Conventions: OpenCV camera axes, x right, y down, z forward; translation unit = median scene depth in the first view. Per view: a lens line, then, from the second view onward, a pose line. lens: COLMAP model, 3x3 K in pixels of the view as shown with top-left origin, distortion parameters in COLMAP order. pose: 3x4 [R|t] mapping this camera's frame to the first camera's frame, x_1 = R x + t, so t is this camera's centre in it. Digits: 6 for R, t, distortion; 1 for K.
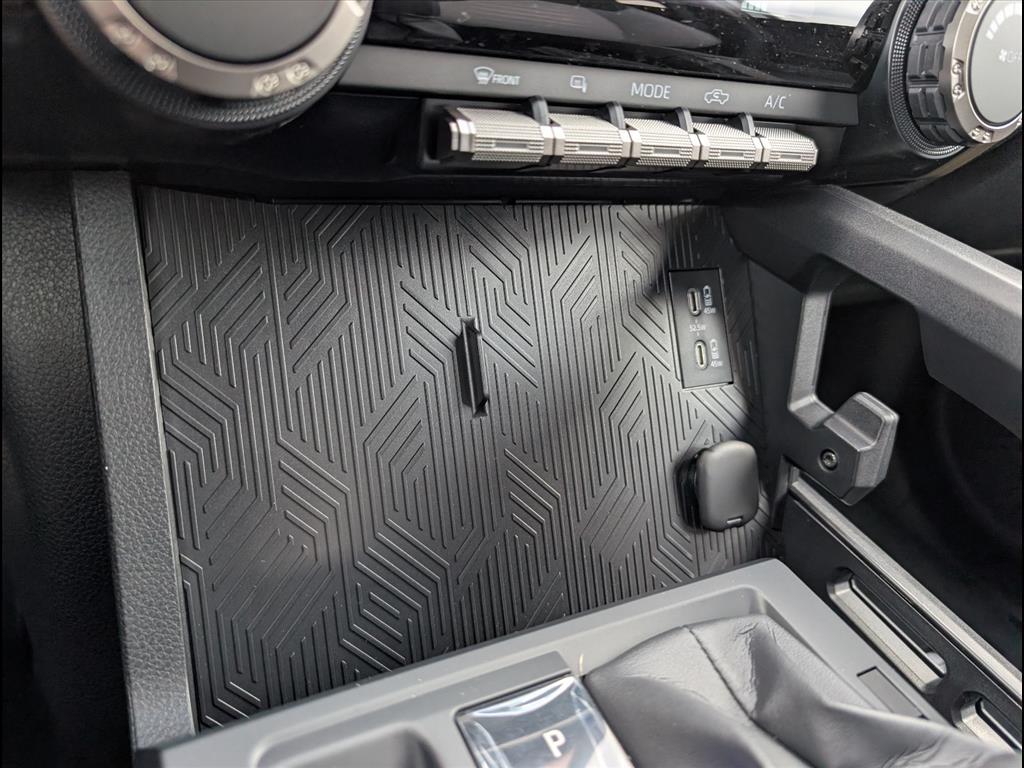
lens RADIAL K [[745.8, 0, 512.0], [0, 745.8, 384.0], [0, 0, 1]] dist [-0.002559, -0.005762]
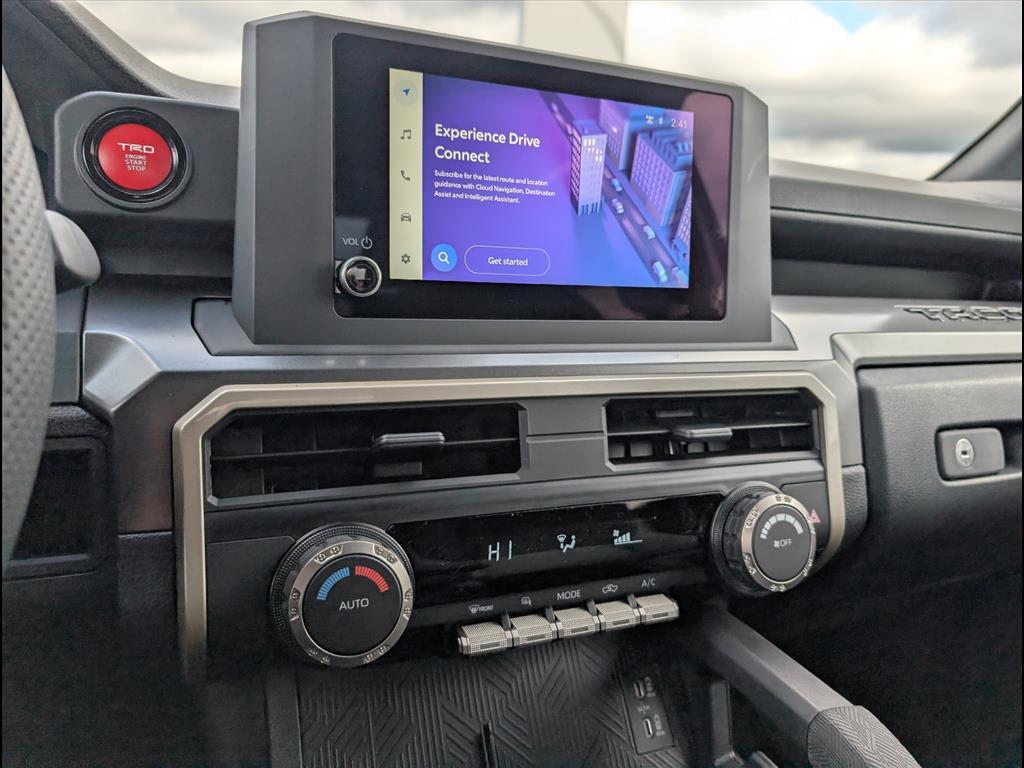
lens RADIAL K [[738.5, 0, 512.0], [0, 738.5, 384.0], [0, 0, 1]] dist [-0.015010, -0.002405]
pose [[0.991089, -0.101022, -0.086821, 0.214689], [0.061646, 0.925644, -0.373340, -0.168748], [0.118081, 0.364661, 0.923623, -0.745735]]
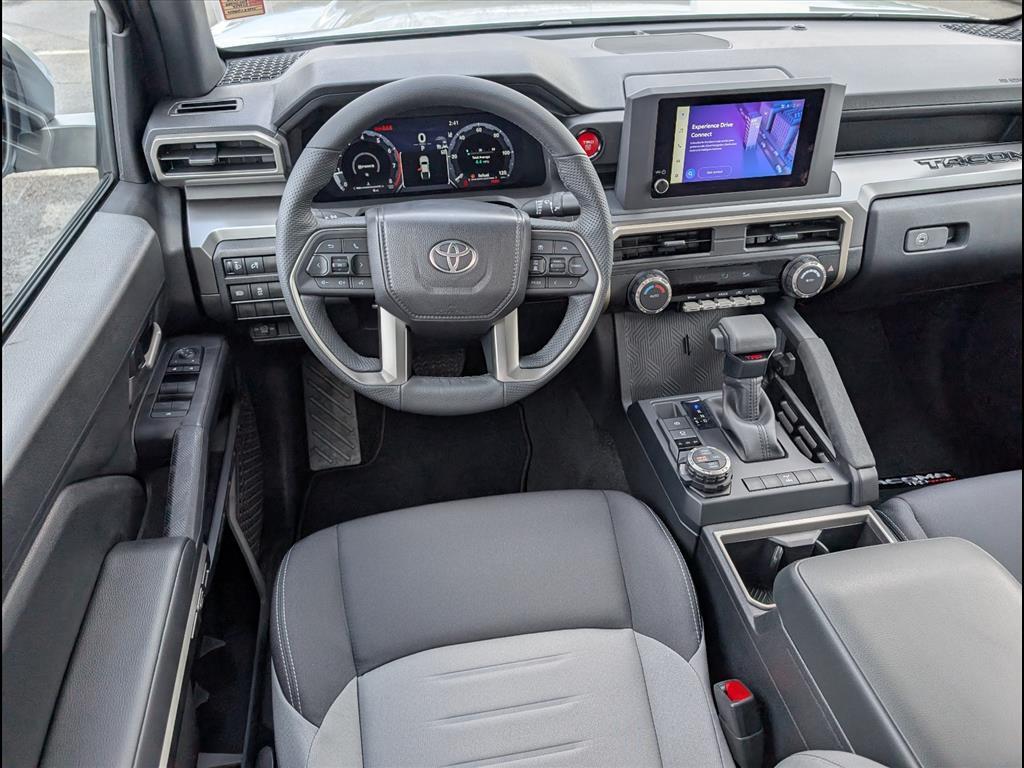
lens RADIAL K [[753.5, 0, 518.3], [0, 753.5, 386.9], [0, 0, 1]] dist [0.027702, -0.053194]
pose [[0.948817, 0.042222, -0.312992, 0.420761], [-0.014516, 0.995806, 0.090329, -0.169153], [0.315494, -0.081162, 0.945450, -3.730658]]
